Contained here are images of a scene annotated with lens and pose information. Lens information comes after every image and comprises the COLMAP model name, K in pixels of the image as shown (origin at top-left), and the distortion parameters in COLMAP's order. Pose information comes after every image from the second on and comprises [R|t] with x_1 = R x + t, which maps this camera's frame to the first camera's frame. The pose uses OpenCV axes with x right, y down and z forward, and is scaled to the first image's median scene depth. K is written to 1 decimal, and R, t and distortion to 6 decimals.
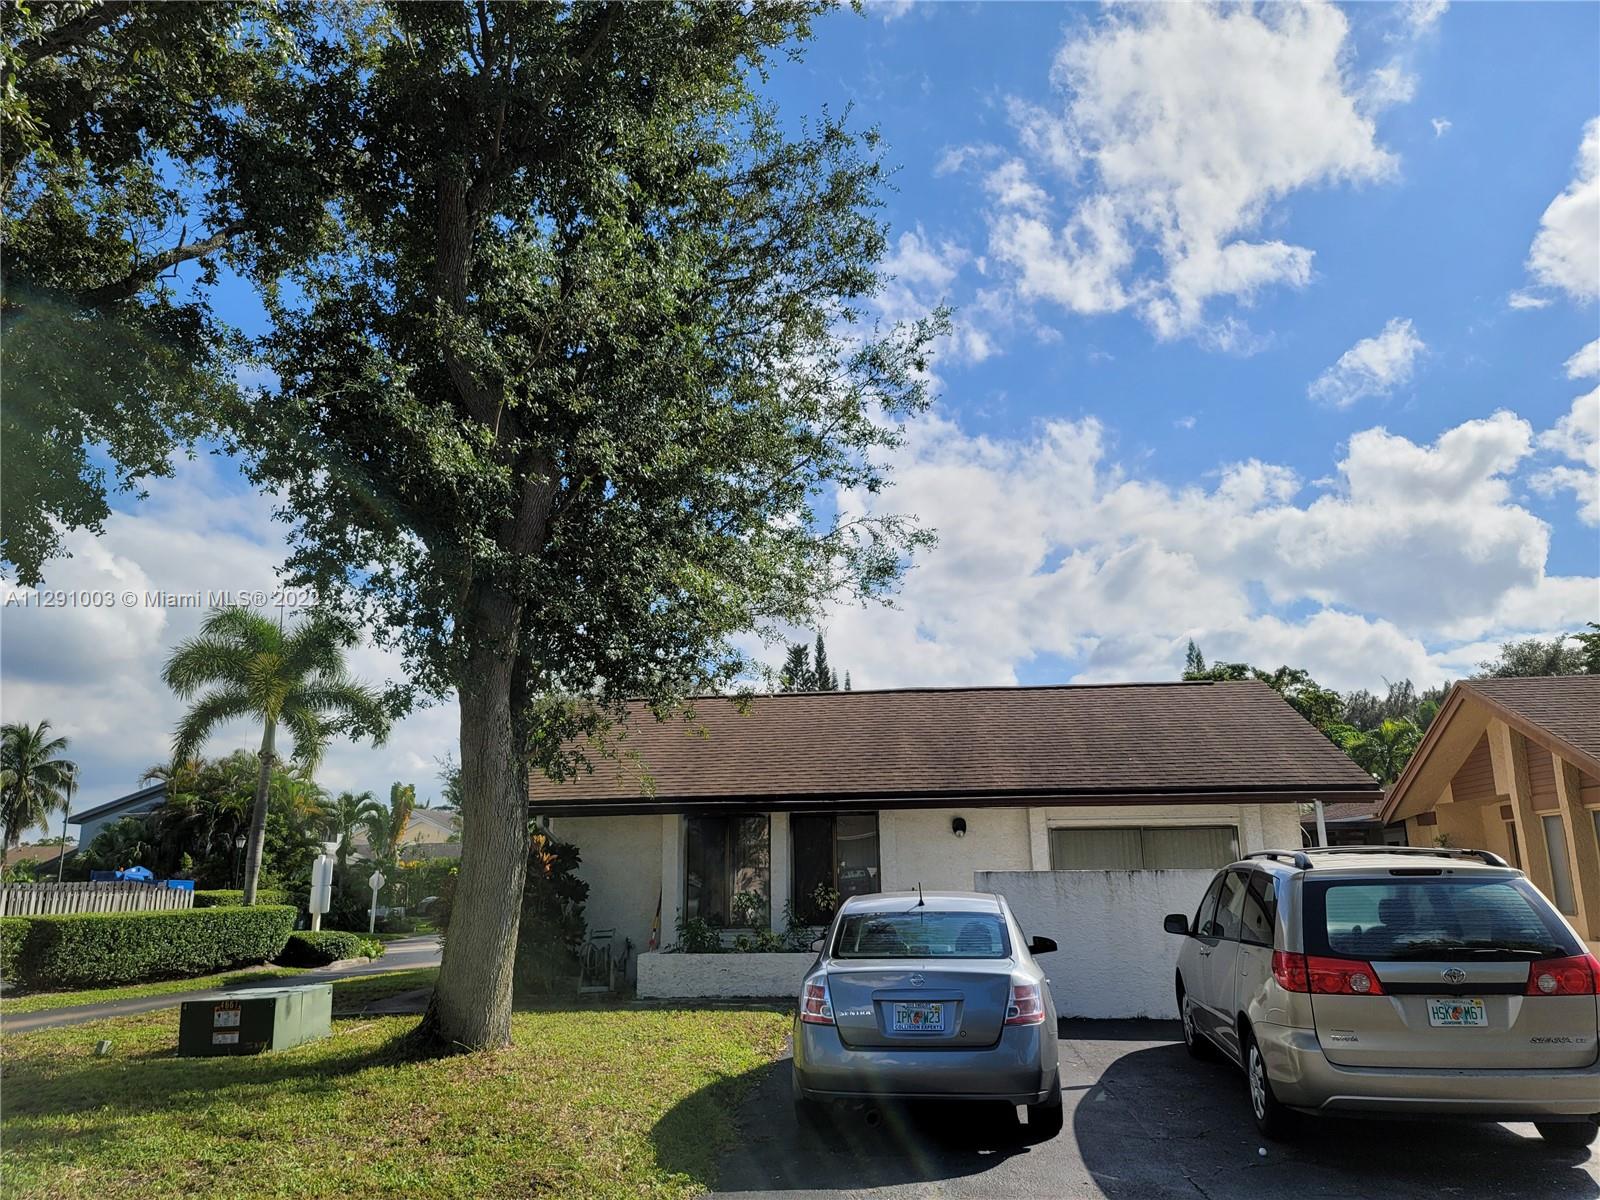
lens RADIAL K [[1156.6, 0, 798.3], [0, 1156.6, 597.6], [0, 0, 1]] dist [0.060455, -0.047204]
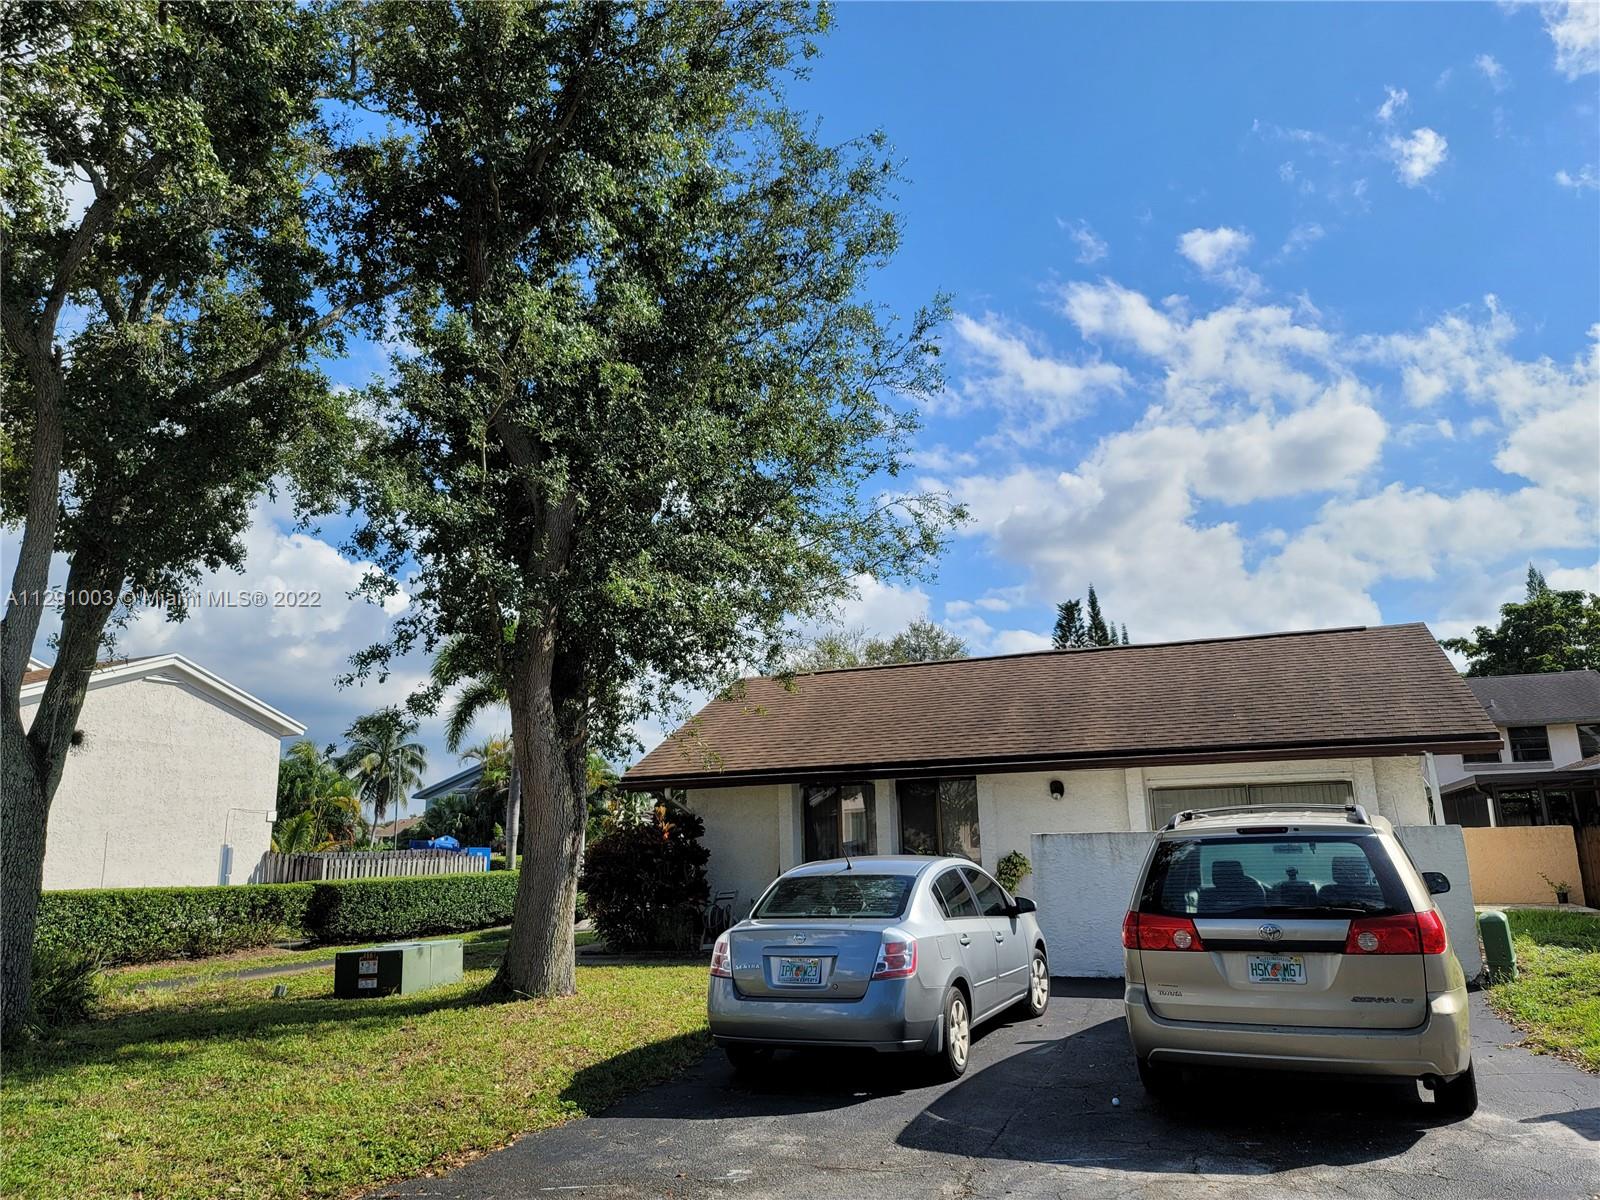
lens RADIAL K [[1156.6, 0, 812.2], [0, 1156.6, 568.0], [0, 0, 1]] dist [0.060455, -0.047204]
pose [[0.967330, -0.072261, -0.243005, 0.186467], [0.074124, 0.997248, -0.001480, -0.008599], [0.242443, -0.016581, 0.970024, -0.029226]]
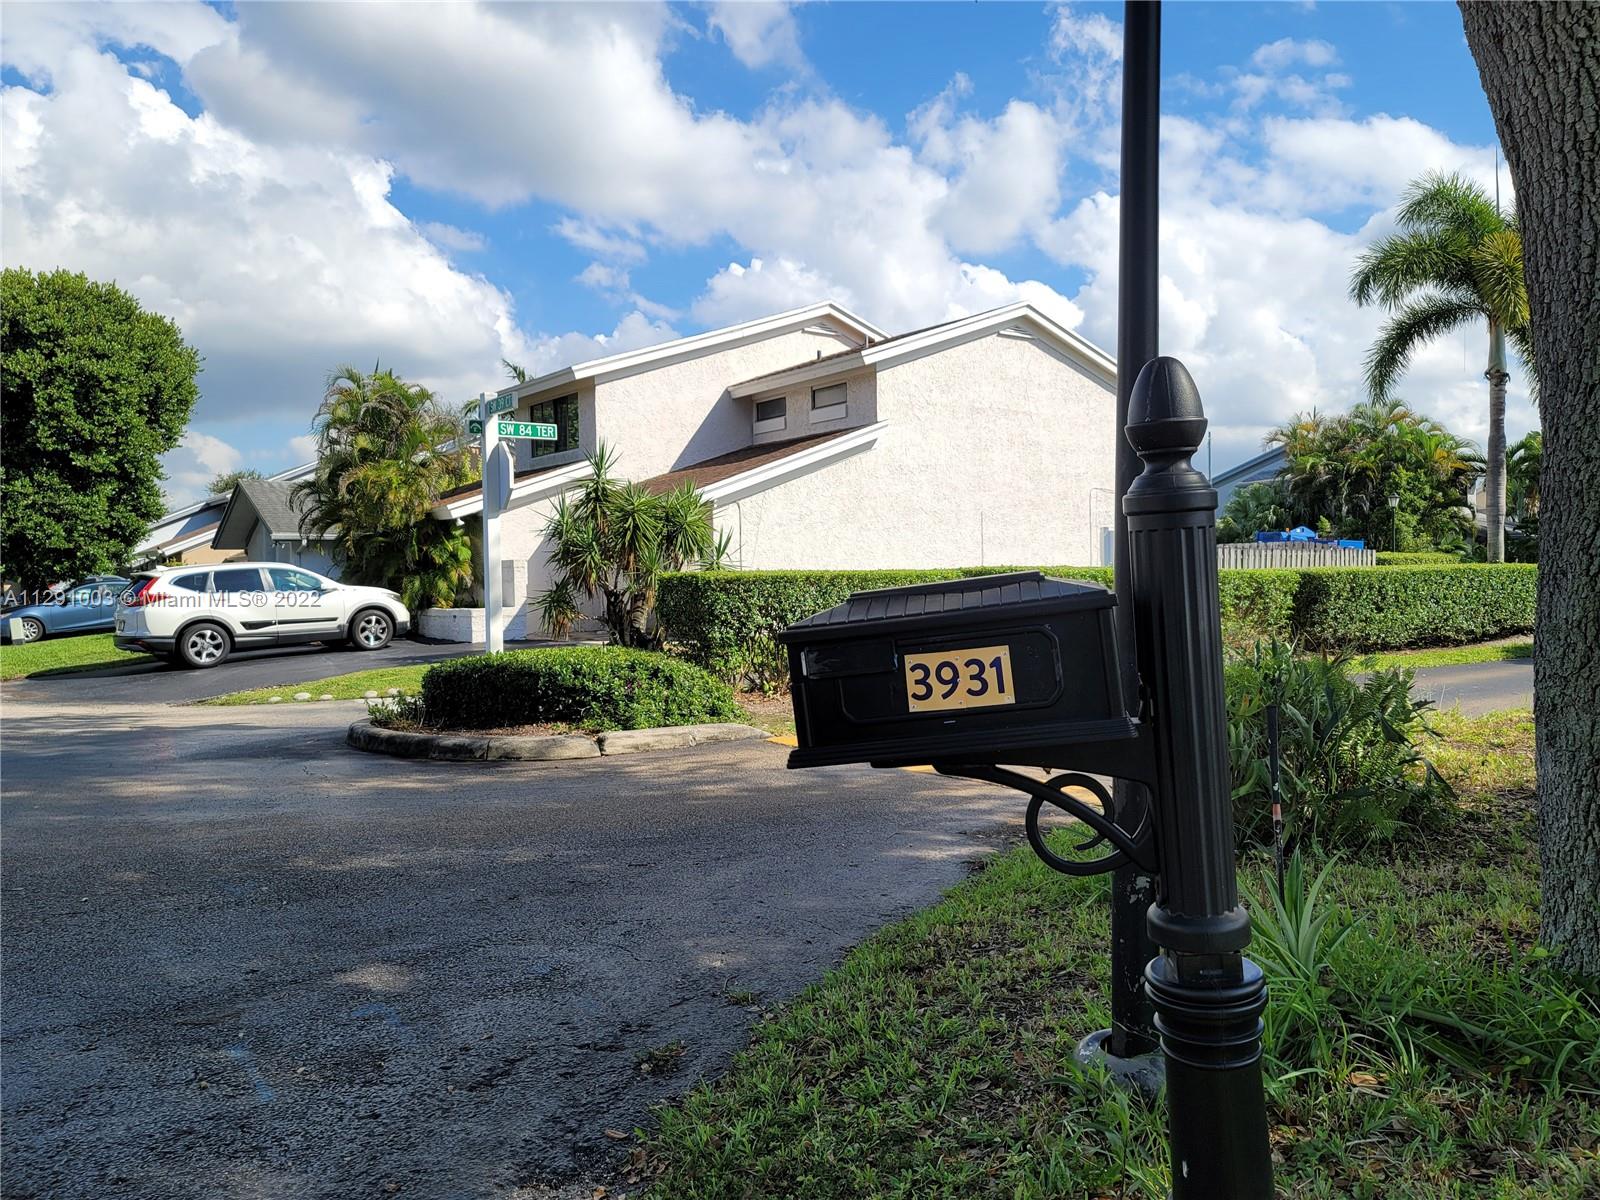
lens RADIAL K [[1156.6, 0, 796.6], [0, 1156.6, 592.7], [0, 0, 1]] dist [0.060455, -0.047204]
pose [[0.671174, 0.013251, -0.741182, -0.344987], [0.184132, 0.965525, 0.184001, 0.085625], [0.718068, -0.259972, 0.645595, 0.247370]]
